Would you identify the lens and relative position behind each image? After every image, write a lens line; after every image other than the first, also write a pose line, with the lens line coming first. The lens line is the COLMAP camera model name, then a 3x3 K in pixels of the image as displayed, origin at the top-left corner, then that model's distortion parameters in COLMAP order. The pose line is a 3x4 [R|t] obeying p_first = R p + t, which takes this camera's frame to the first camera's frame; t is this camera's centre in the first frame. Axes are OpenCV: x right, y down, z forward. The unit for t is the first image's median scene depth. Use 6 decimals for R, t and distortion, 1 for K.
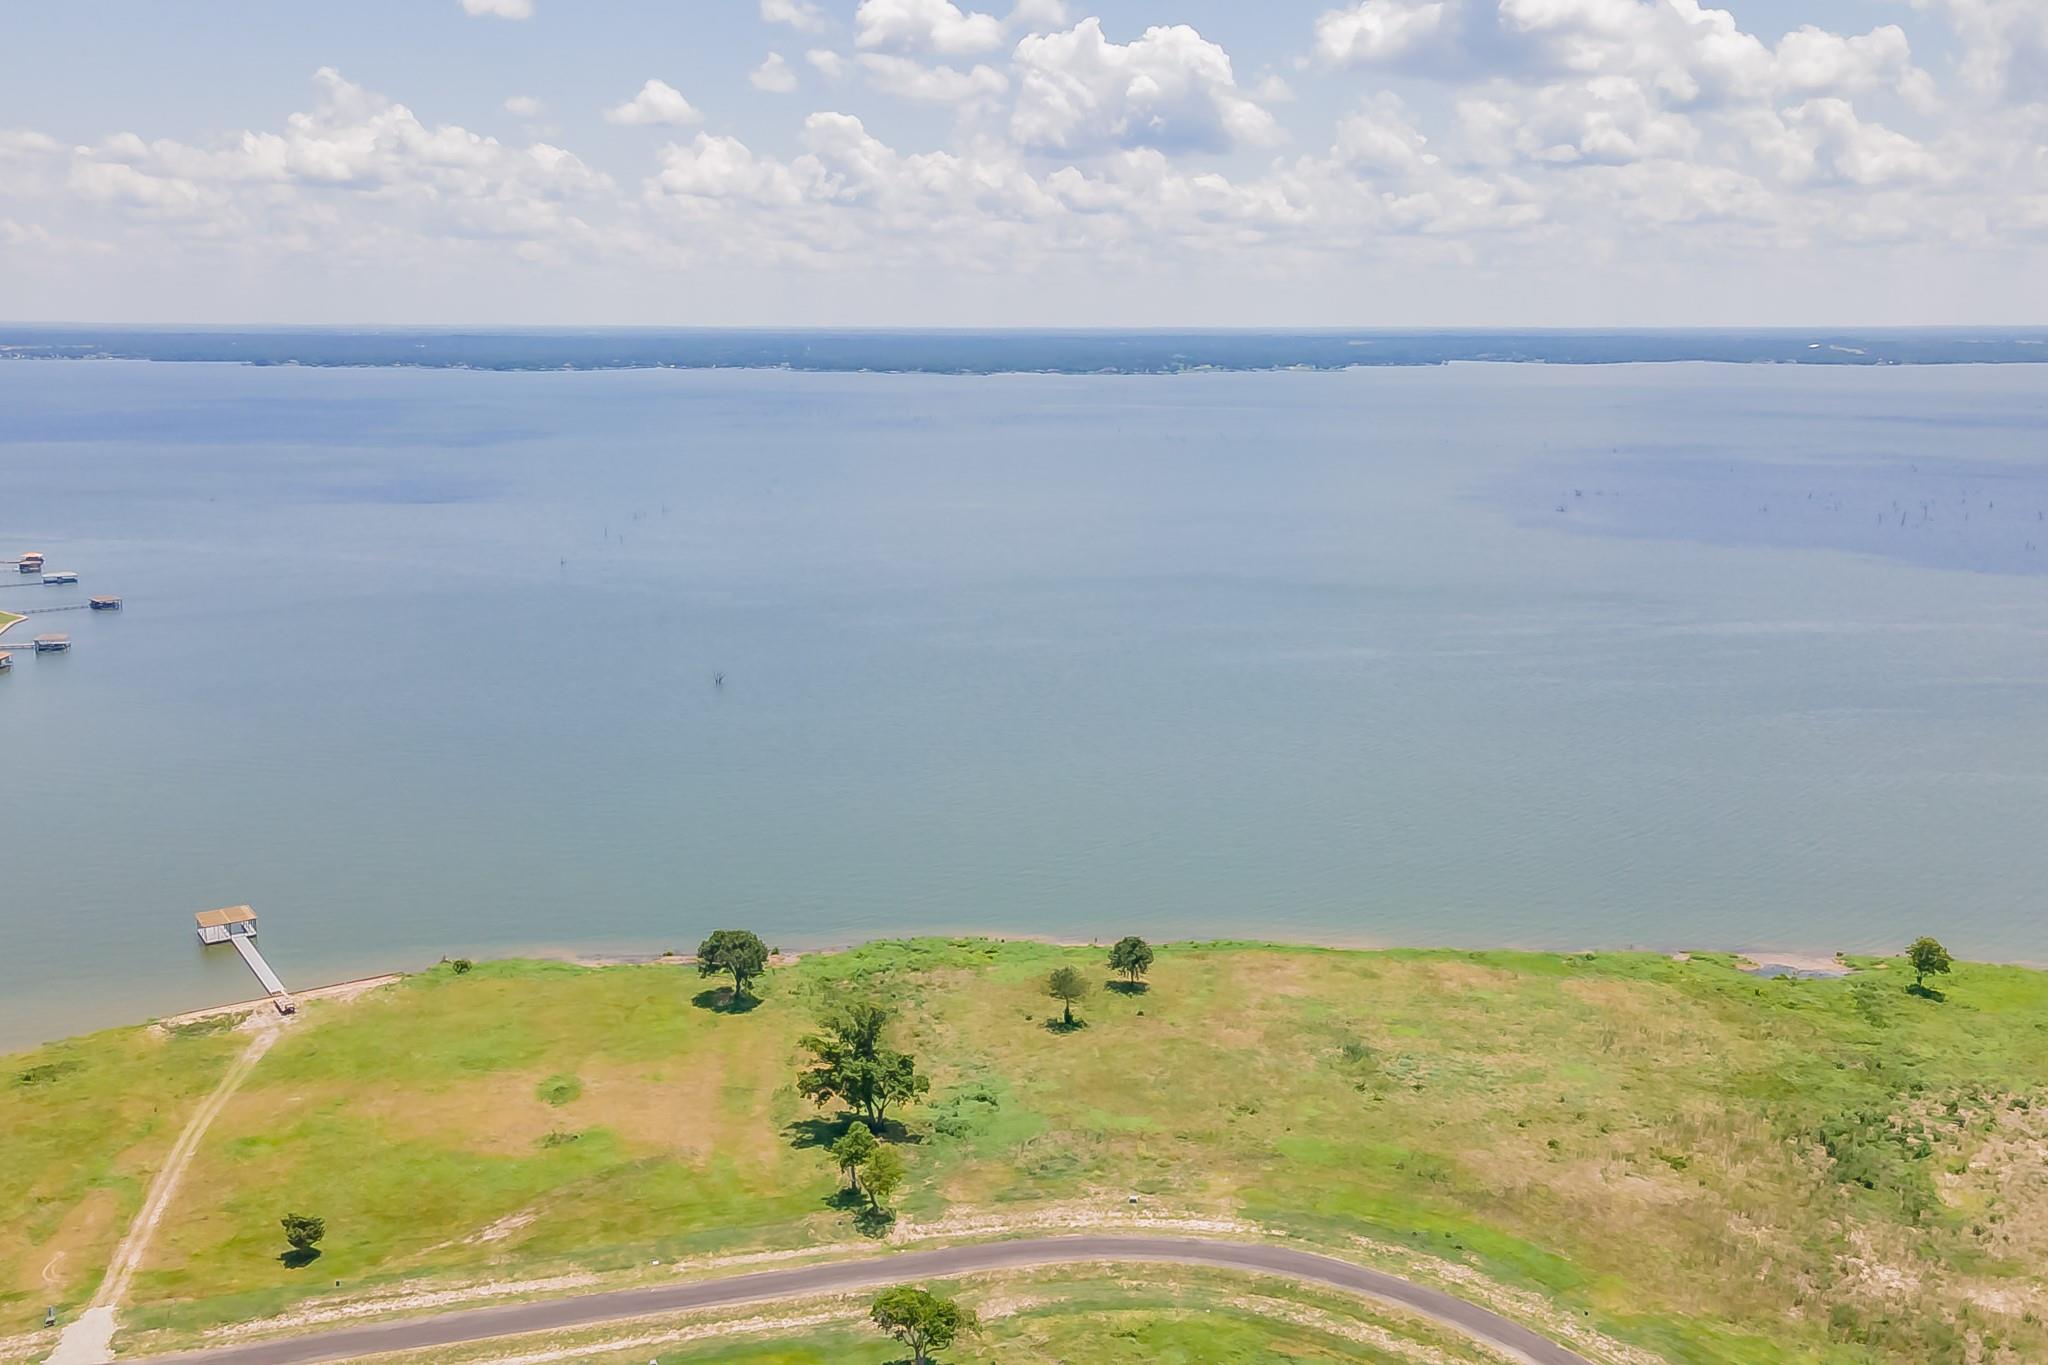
lens RADIAL K [[1866.0, 0, 1036.5], [0, 1866.0, 674.6], [0, 0, 1]] dist [0.054664, 0.000000]
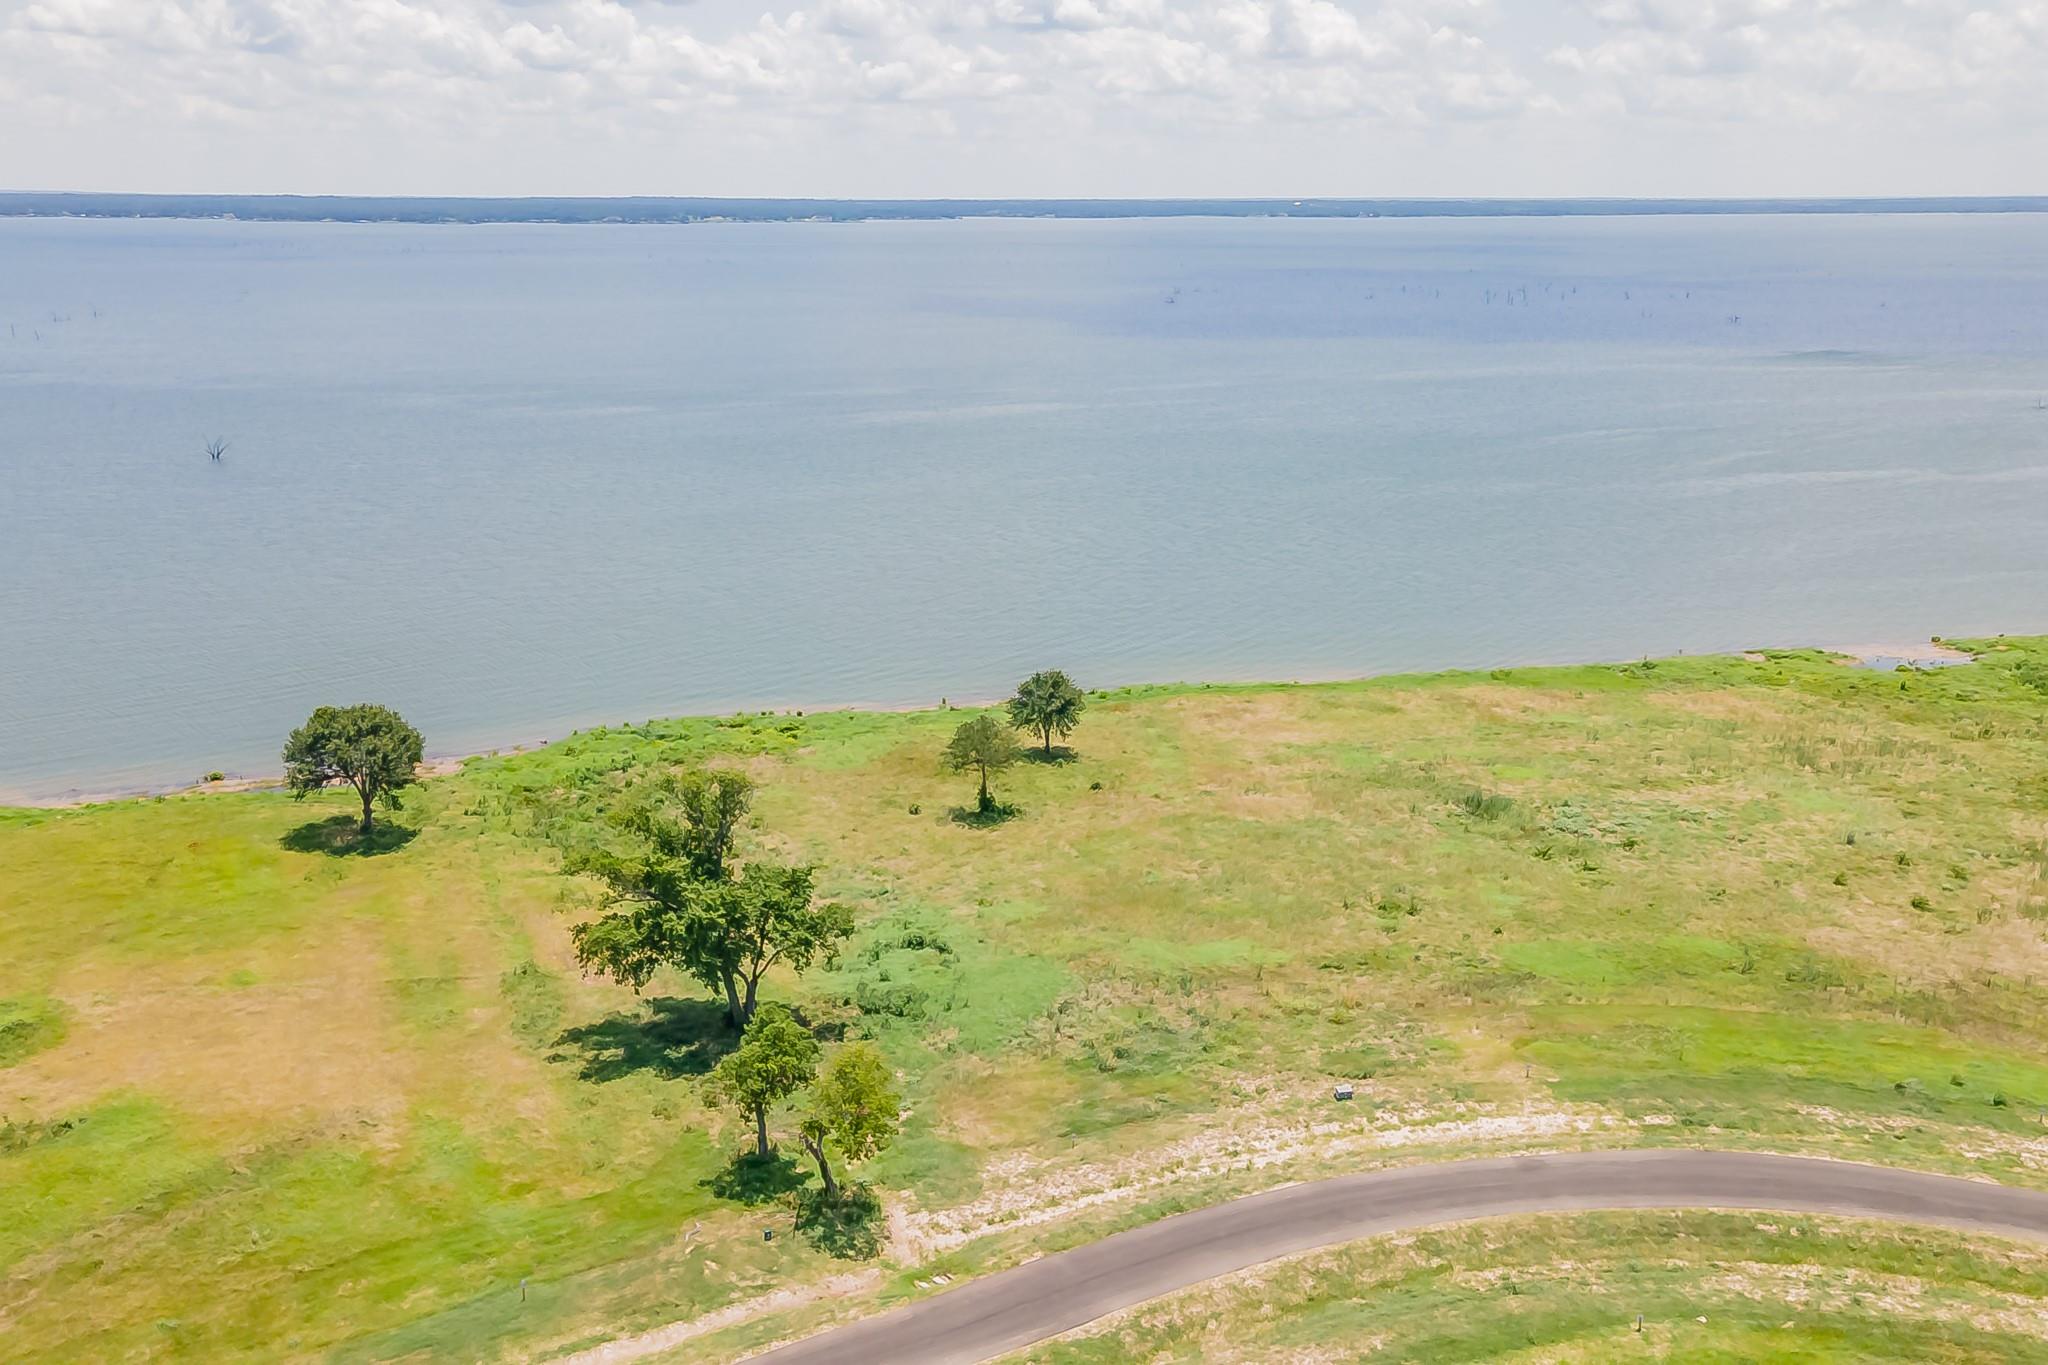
lens RADIAL K [[1866.0, 0, 1018.2], [0, 1866.0, 691.6], [0, 0, 1]] dist [0.054664, 0.000000]
pose [[0.965572, -0.078736, 0.247934, -0.131674], [0.062307, 0.995351, 0.073439, 0.125463], [-0.252564, -0.055463, 0.965989, 0.516764]]
